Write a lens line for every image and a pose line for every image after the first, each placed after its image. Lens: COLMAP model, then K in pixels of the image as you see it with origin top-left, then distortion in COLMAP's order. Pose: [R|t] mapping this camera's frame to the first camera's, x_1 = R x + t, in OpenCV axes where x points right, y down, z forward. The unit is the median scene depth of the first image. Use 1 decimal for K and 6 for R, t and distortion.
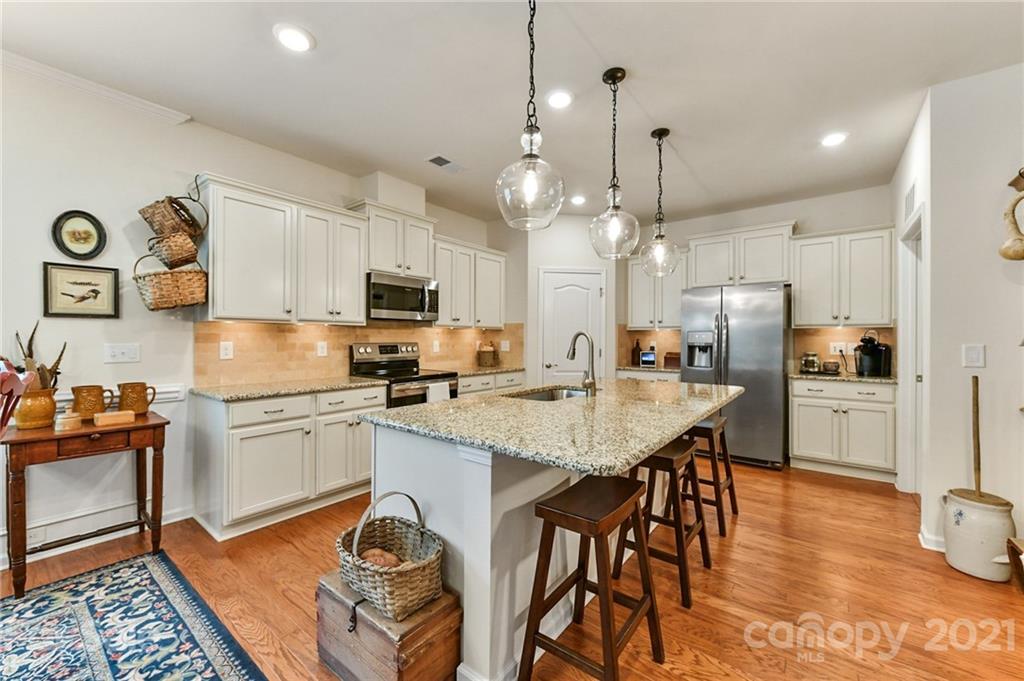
lens RADIAL K [[402.6, 0, 508.2], [0, 402.6, 339.1], [0, 0, 1]] dist [0.000652, -0.000204]
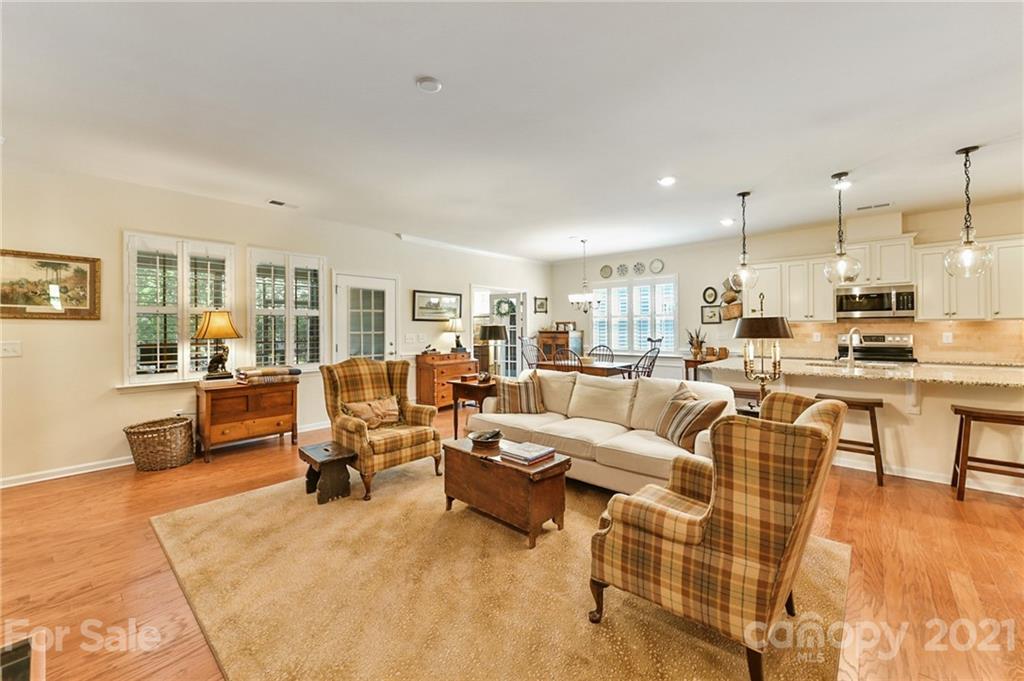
lens RADIAL K [[404.0, 0, 510.5], [0, 404.0, 326.3], [0, 0, 1]] dist [-0.000263, -0.000355]
pose [[-0.063542, -0.007037, -0.997954, 1.349194], [0.004540, 0.999963, -0.007340, -0.014096], [0.997969, -0.004997, -0.063508, -0.175390]]
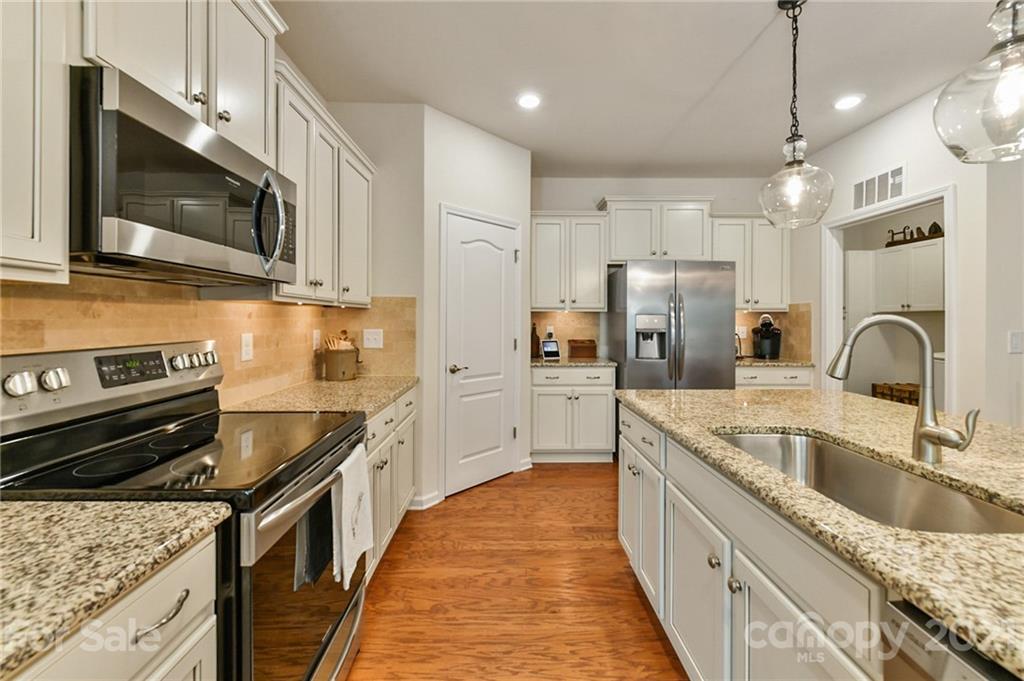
lens RADIAL K [[410.5, 0, 511.4], [0, 410.5, 323.6], [0, 0, 1]] dist [-0.001800, -0.000374]
pose [[0.776072, -0.008207, 0.630591, -0.313556], [0.002096, 0.999943, 0.010435, -0.012324], [-0.630641, -0.006777, 0.776045, 0.669446]]
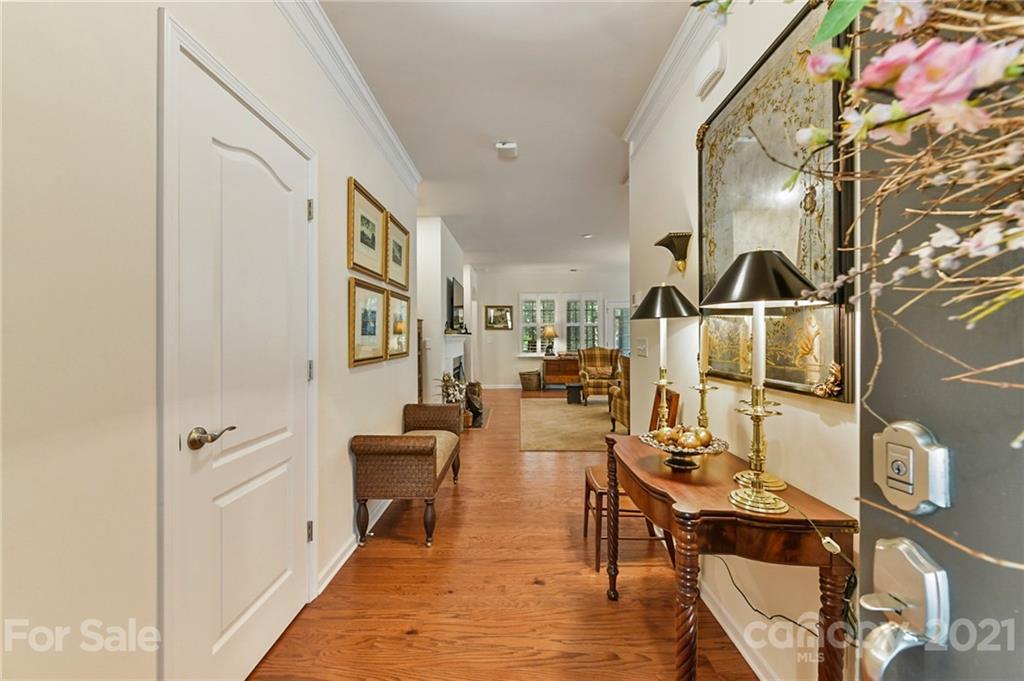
lens RADIAL K [[400.2, 0, 508.4], [0, 400.2, 335.1], [0, 0, 1]] dist [0.000028, -0.000305]
pose [[-0.795656, -0.004122, -0.605735, 2.056289], [-0.000140, 0.999978, -0.006621, 0.012482], [0.605749, -0.005183, -0.795639, 0.868248]]
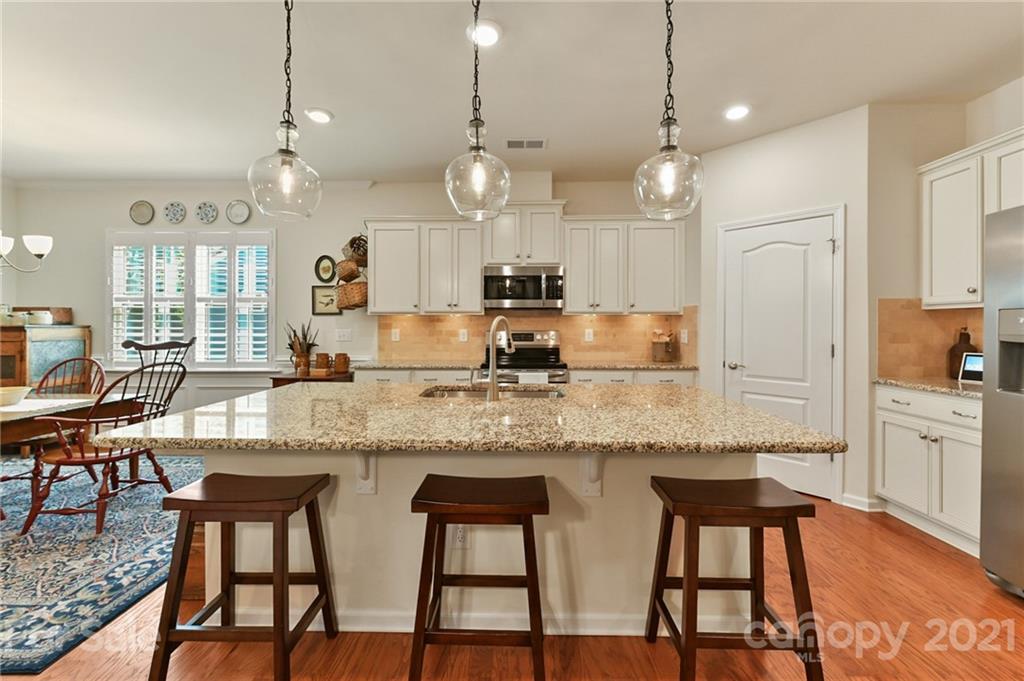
lens RADIAL K [[404.0, 0, 510.5], [0, 404.0, 326.3], [0, 0, 1]] dist [-0.000263, -0.000355]
pose [[0.604427, -0.004056, -0.796650, 0.599931], [-0.000893, 0.999983, -0.005769, 0.004284], [0.796660, 0.004198, 0.604413, 0.399872]]
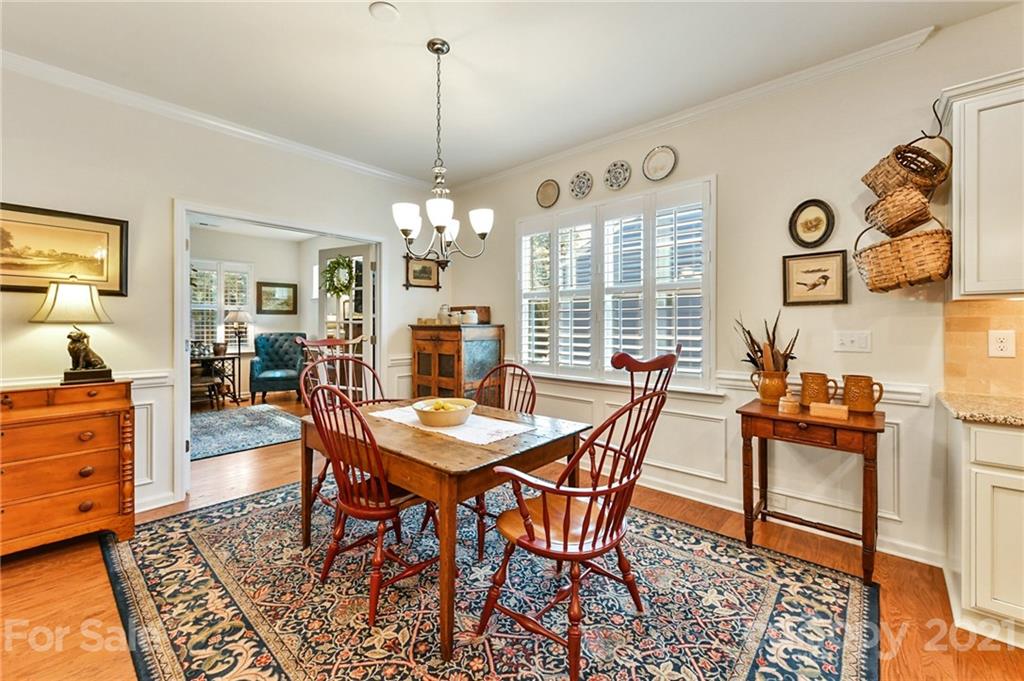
lens RADIAL K [[410.5, 0, 511.4], [0, 410.5, 323.6], [0, 0, 1]] dist [-0.001800, -0.000374]
pose [[-0.066187, -0.006646, -0.997785, 0.012389], [-0.001044, 0.999978, -0.006592, 0.001053], [0.997807, 0.000605, -0.066193, 0.219759]]
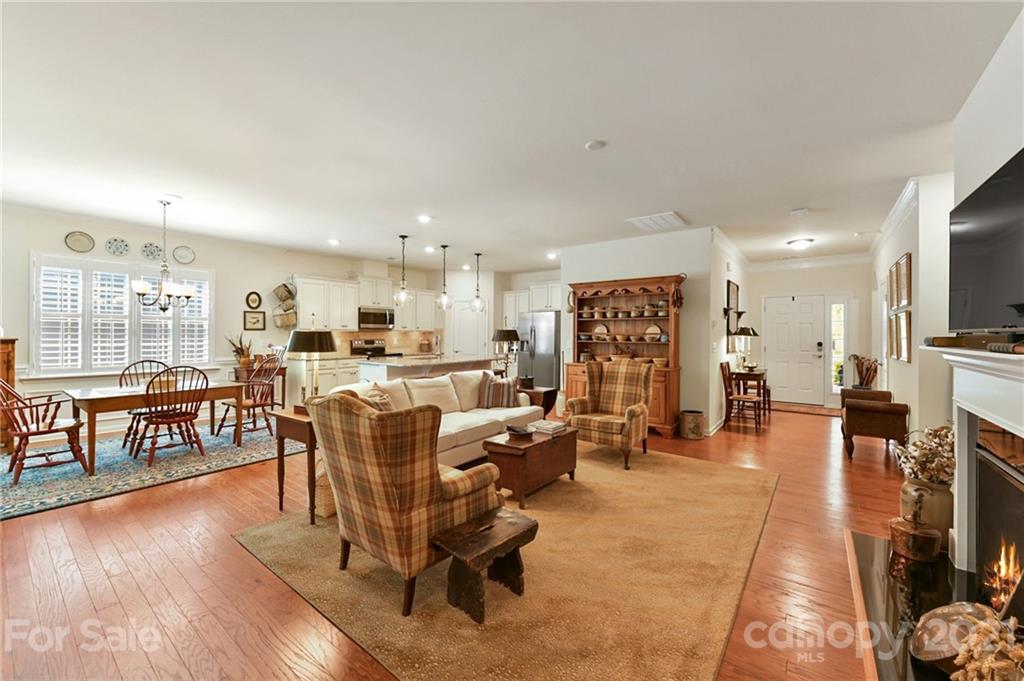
lens RADIAL K [[400.2, 0, 508.4], [0, 400.2, 335.1], [0, 0, 1]] dist [0.000028, -0.000305]
pose [[0.999982, 0.002670, 0.005346, 0.472901], [-0.002682, 0.999994, 0.002190, -0.020610], [-0.005340, -0.002204, 0.999983, -1.237451]]
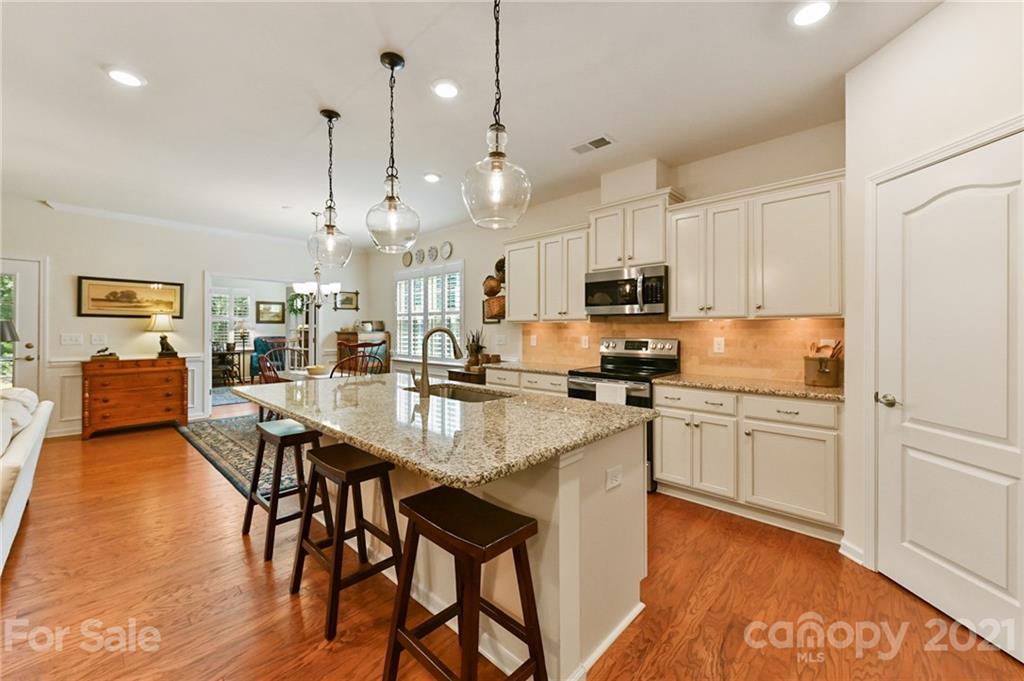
lens RADIAL K [[403.0, 0, 507.5], [0, 403.0, 330.6], [0, 0, 1]] dist [0.000939, -0.000102]
pose [[-0.094504, -0.001873, -0.995523, 0.798308], [-0.003453, 0.999993, -0.001554, -0.008086], [0.995518, 0.003290, -0.094510, 0.914063]]
